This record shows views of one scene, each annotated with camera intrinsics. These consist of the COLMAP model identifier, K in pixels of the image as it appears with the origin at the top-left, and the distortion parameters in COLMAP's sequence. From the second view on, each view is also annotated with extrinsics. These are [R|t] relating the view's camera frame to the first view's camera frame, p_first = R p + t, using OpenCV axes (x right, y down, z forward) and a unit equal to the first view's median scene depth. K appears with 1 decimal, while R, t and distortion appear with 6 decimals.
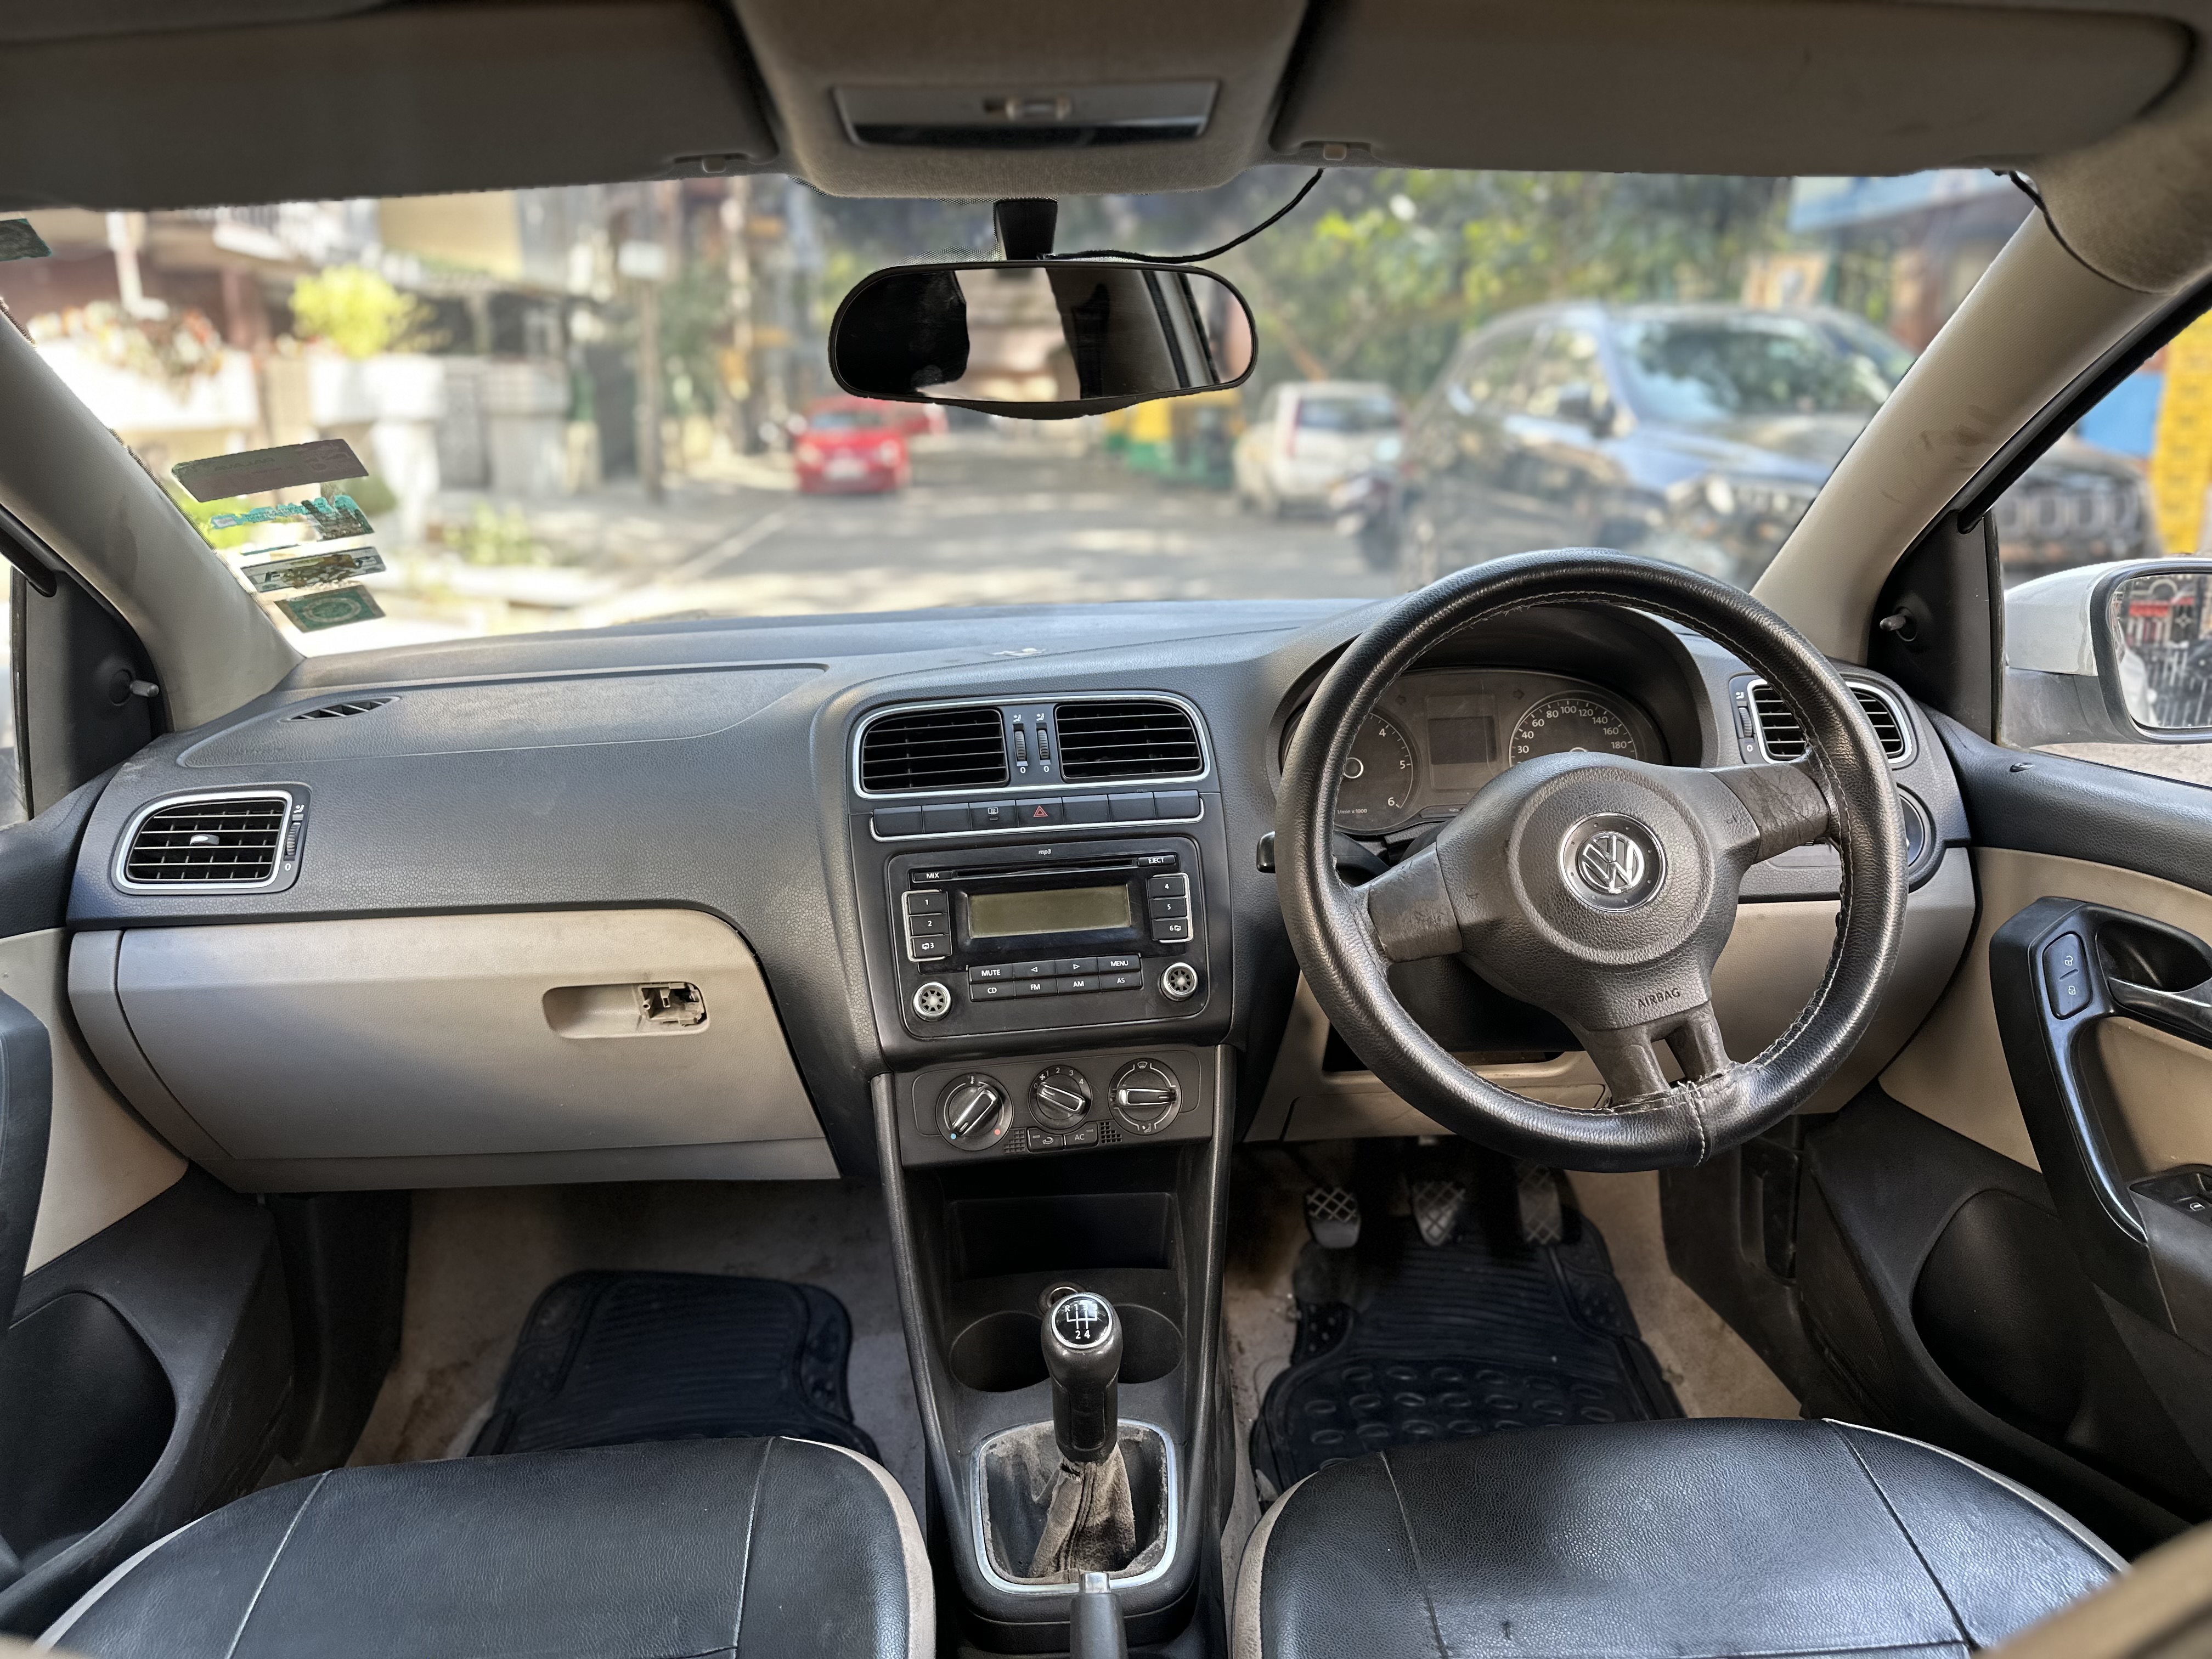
lens RADIAL K [[1538.8, 0, 1118.5], [0, 1538.8, 844.7], [0, 0, 1]] dist [0.145619, -0.264294]
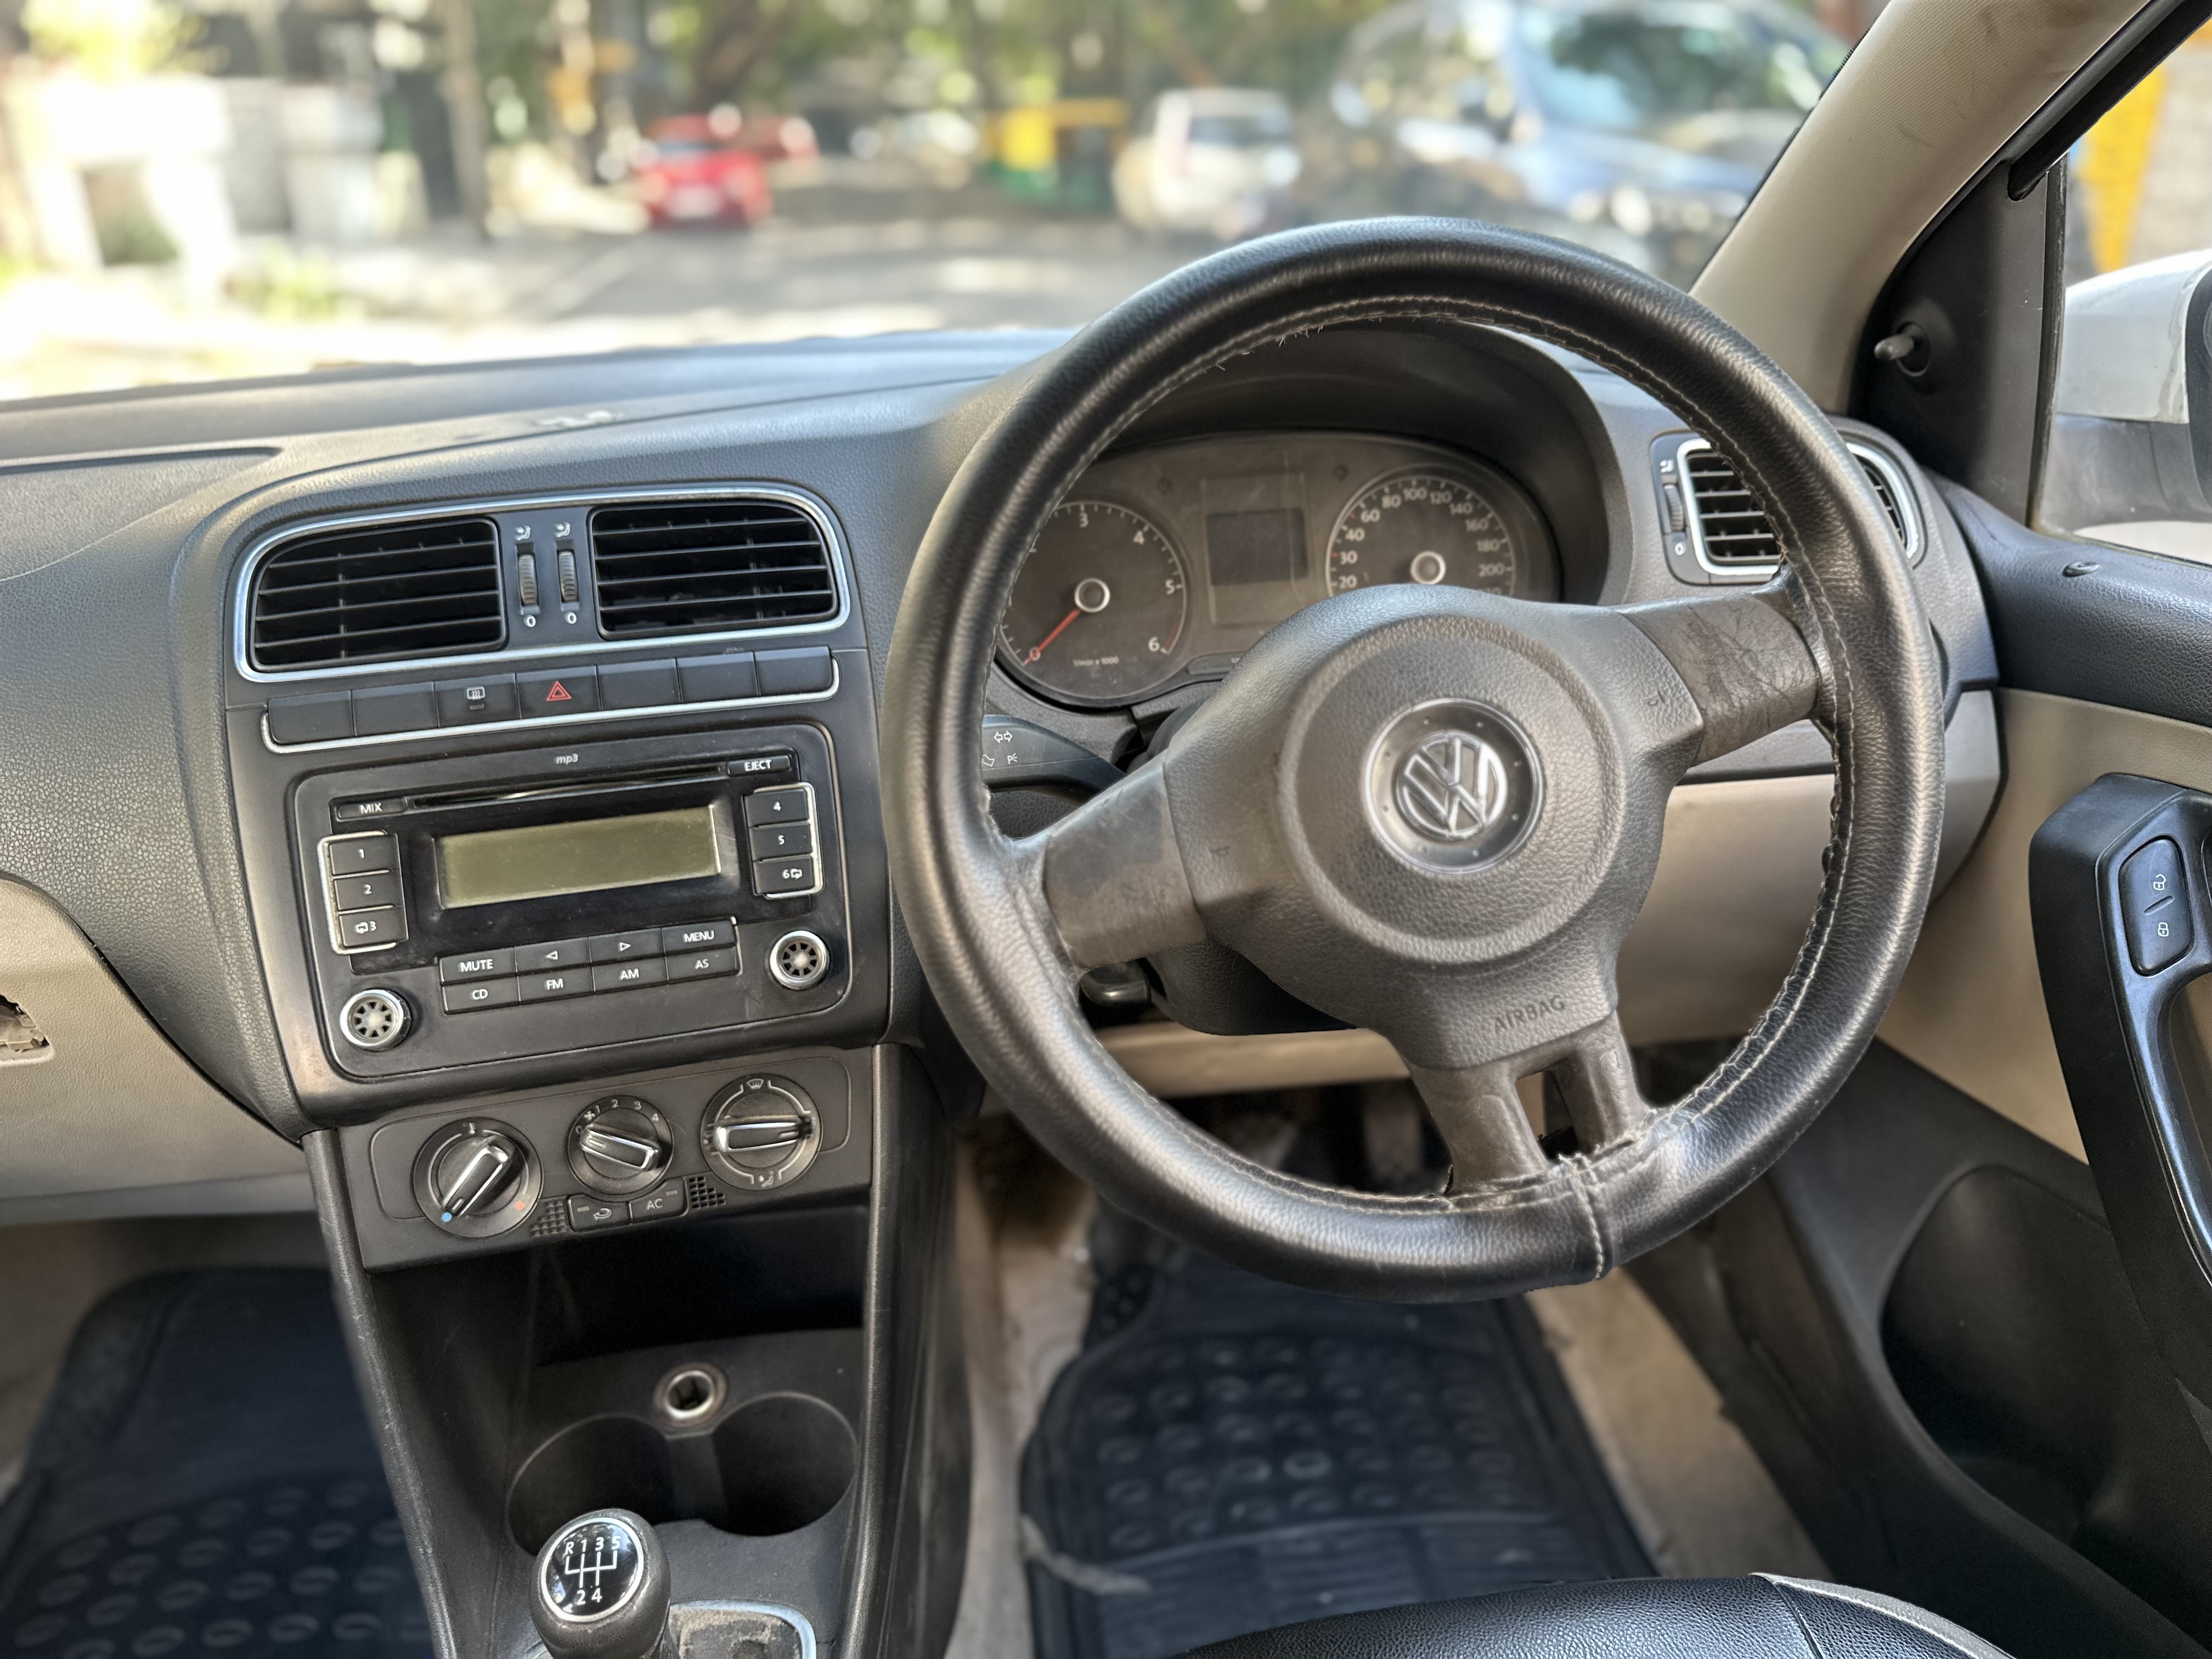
lens RADIAL K [[1538.8, 0, 1118.5], [0, 1538.8, 844.7], [0, 0, 1]] dist [0.145619, -0.264294]
pose [[0.997770, -0.040172, 0.053297, 0.133783], [0.031574, 0.987670, 0.153332, -0.049179], [-0.058800, -0.151307, 0.986736, 0.361738]]
